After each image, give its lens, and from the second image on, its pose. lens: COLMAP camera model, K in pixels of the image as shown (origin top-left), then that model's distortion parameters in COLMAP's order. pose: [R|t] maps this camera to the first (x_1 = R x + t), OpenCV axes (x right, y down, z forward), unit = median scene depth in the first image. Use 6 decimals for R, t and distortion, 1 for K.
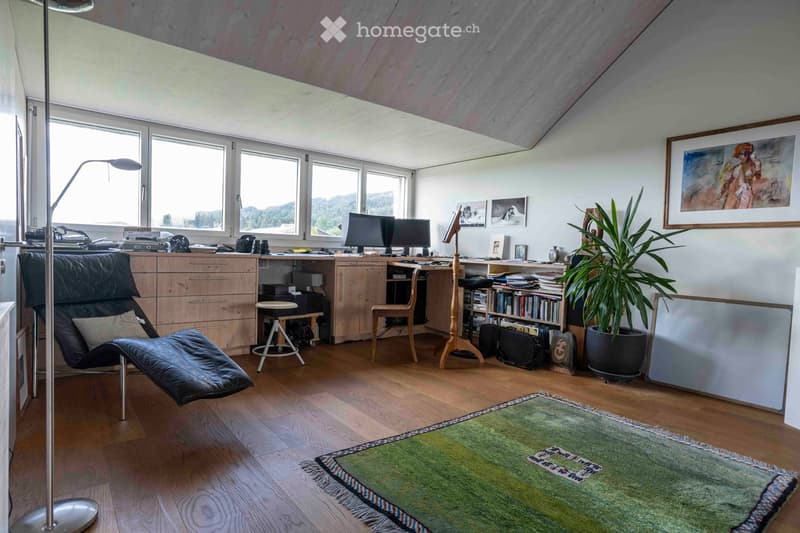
lens RADIAL K [[438.5, 0, 400.0], [0, 438.5, 266.5], [0, 0, 1]] dist [-0.044907, 0.037221]
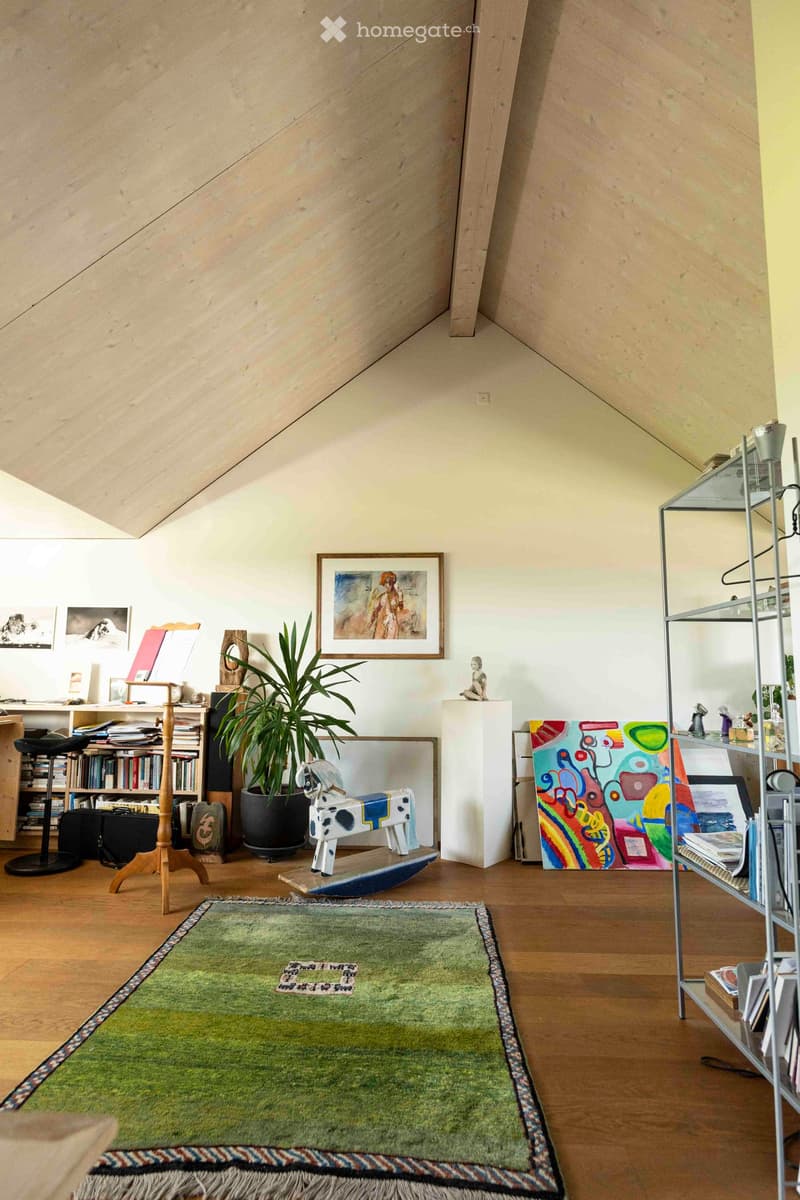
lens RADIAL K [[657.7, 0, 400.0], [0, 657.7, 600.0], [0, 0, 1]] dist [-0.044907, 0.037221]
pose [[0.637725, 0.059452, 0.767966, -0.310773], [0.042800, 0.992741, -0.112395, -0.053940], [-0.769074, 0.104545, 0.630551, 0.055343]]
